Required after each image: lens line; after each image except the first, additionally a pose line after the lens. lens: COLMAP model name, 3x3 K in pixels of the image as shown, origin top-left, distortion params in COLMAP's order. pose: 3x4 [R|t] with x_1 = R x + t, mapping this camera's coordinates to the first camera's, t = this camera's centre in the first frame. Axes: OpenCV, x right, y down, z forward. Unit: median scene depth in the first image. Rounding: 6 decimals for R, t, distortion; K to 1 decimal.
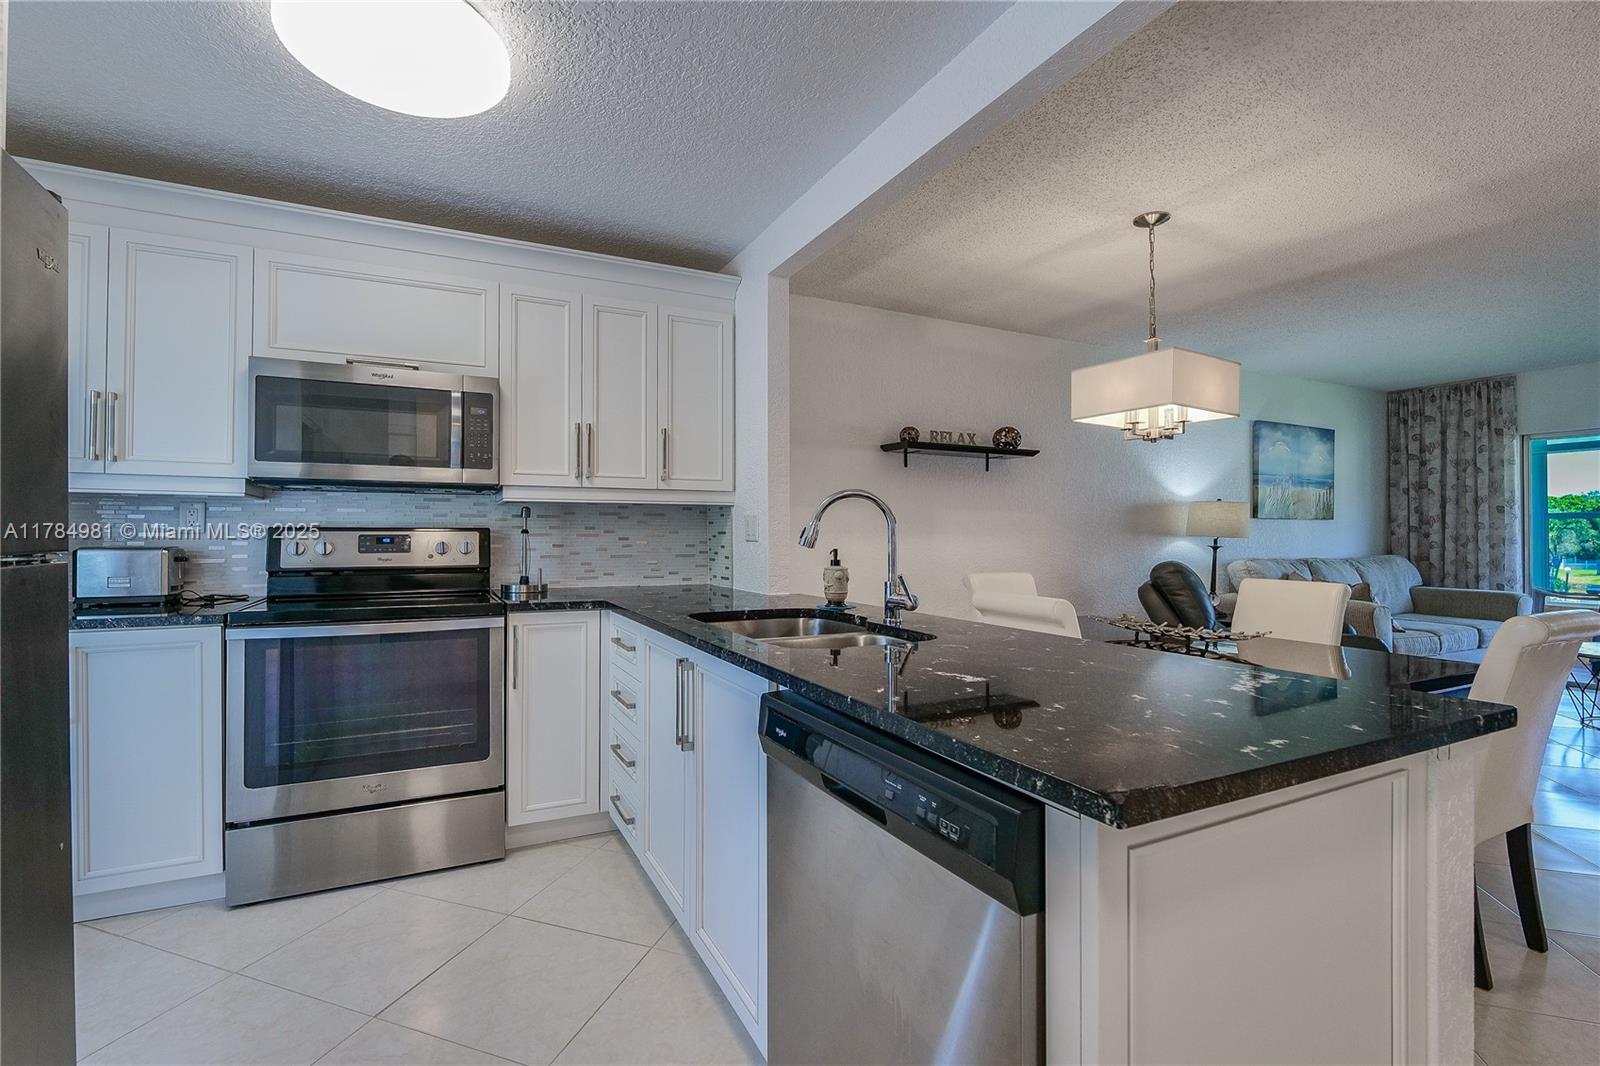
lens RADIAL K [[678.5, 0, 827.2], [0, 678.5, 530.7], [0, 0, 1]] dist [0.002024, 0.000471]
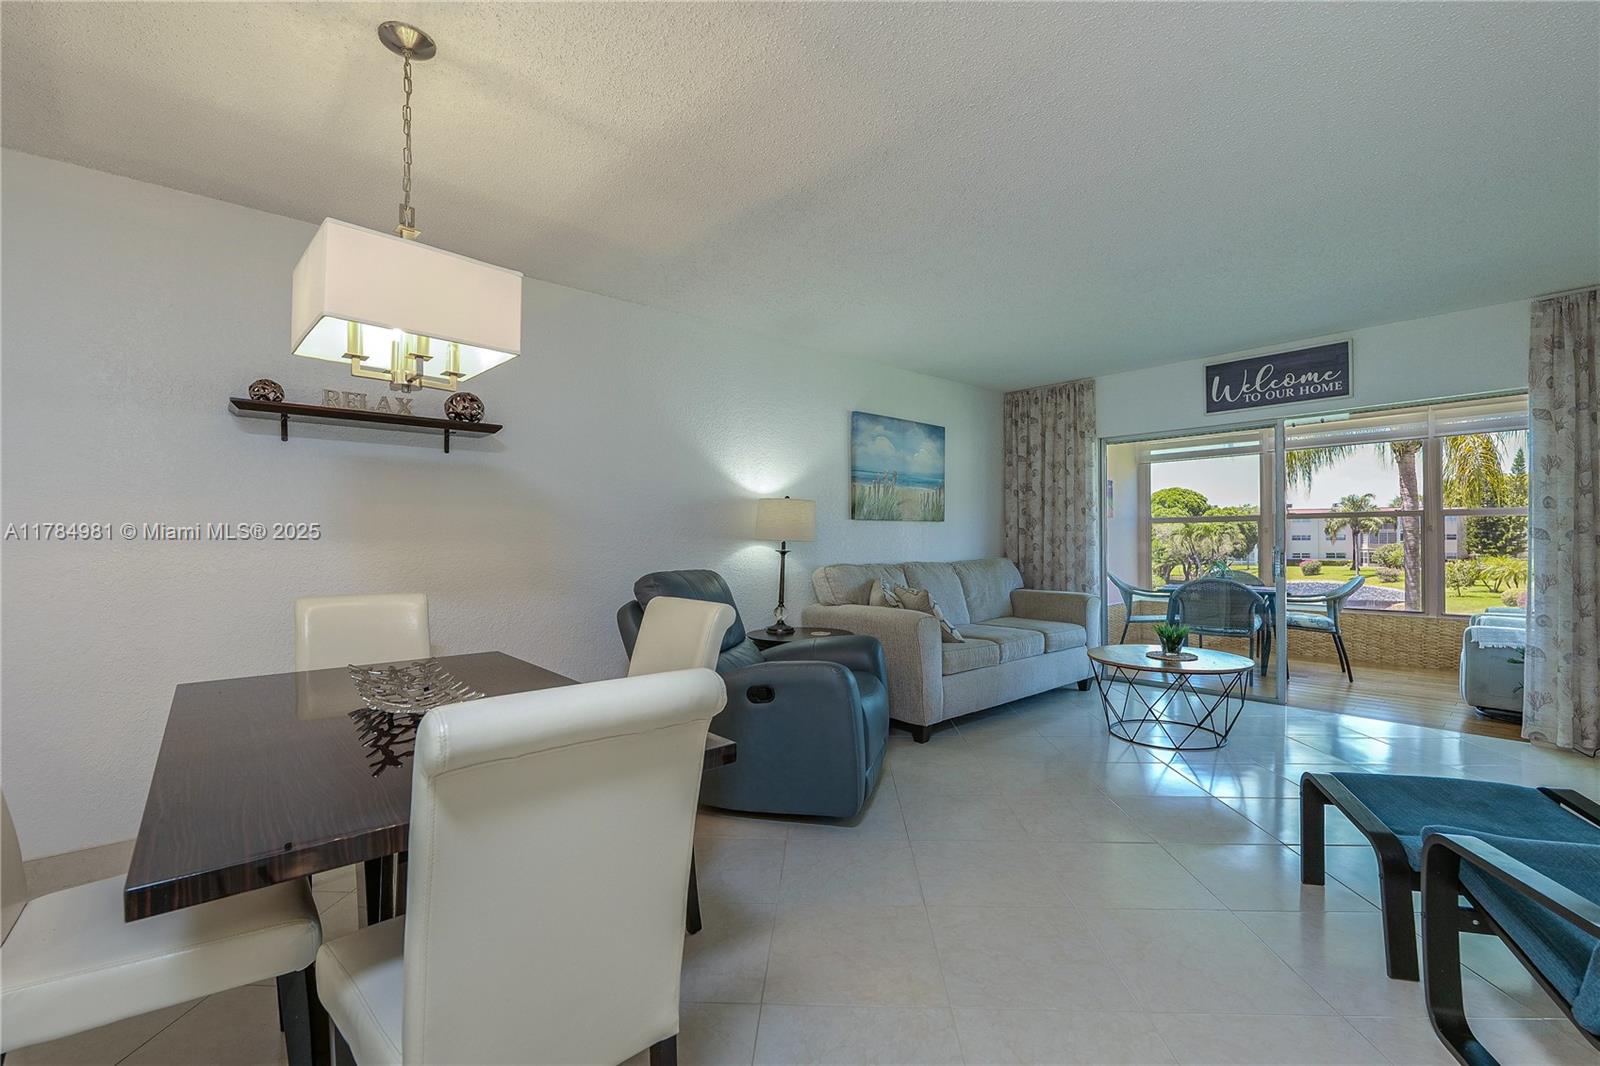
lens RADIAL K [[694.0, 0, 835.6], [0, 694.0, 539.2], [0, 0, 1]] dist [-0.001172, -0.000238]
pose [[0.955924, -0.005102, 0.293569, 0.474734], [0.004212, 0.999984, 0.003665, 0.006830], [-0.293583, -0.002267, 0.955931, 0.172713]]
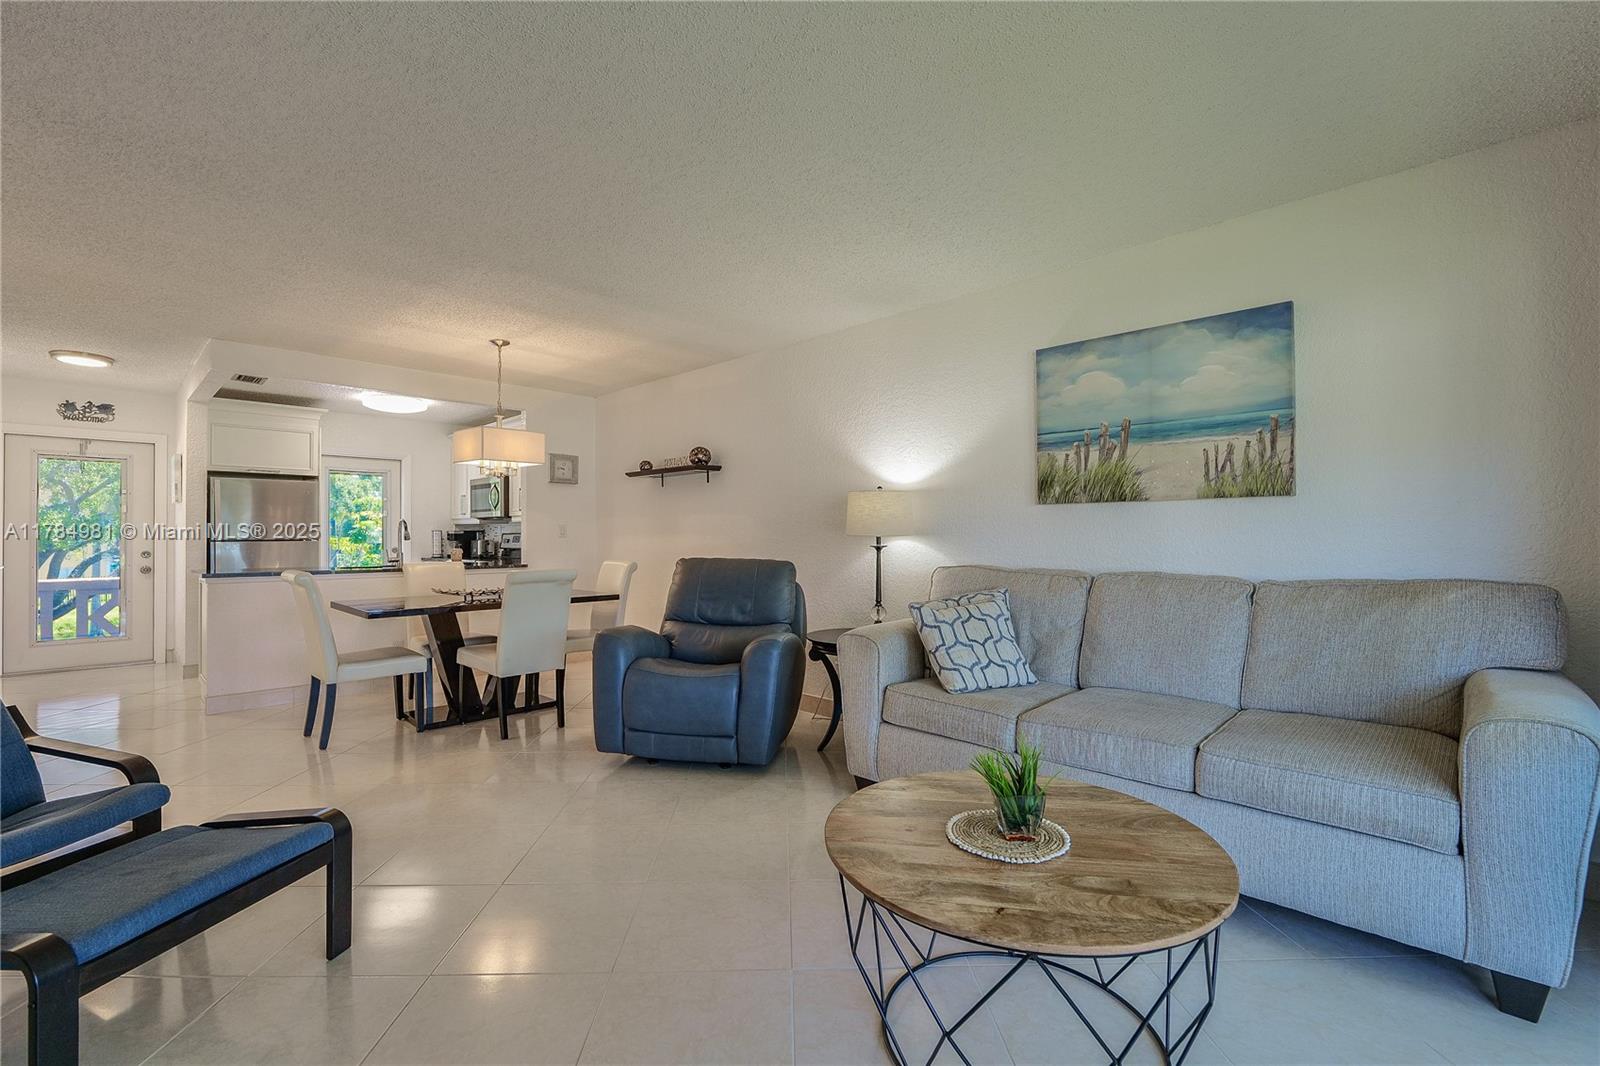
lens RADIAL K [[653.5, 0, 678.3], [0, 653.5, 532.1], [0, 0, 1]] dist [-0.000308, -0.000050]
pose [[0.281491, -0.008449, -0.959527, 1.592135], [0.010138, 0.999932, -0.005830, 0.010956], [0.959510, -0.008086, 0.281558, 0.715321]]
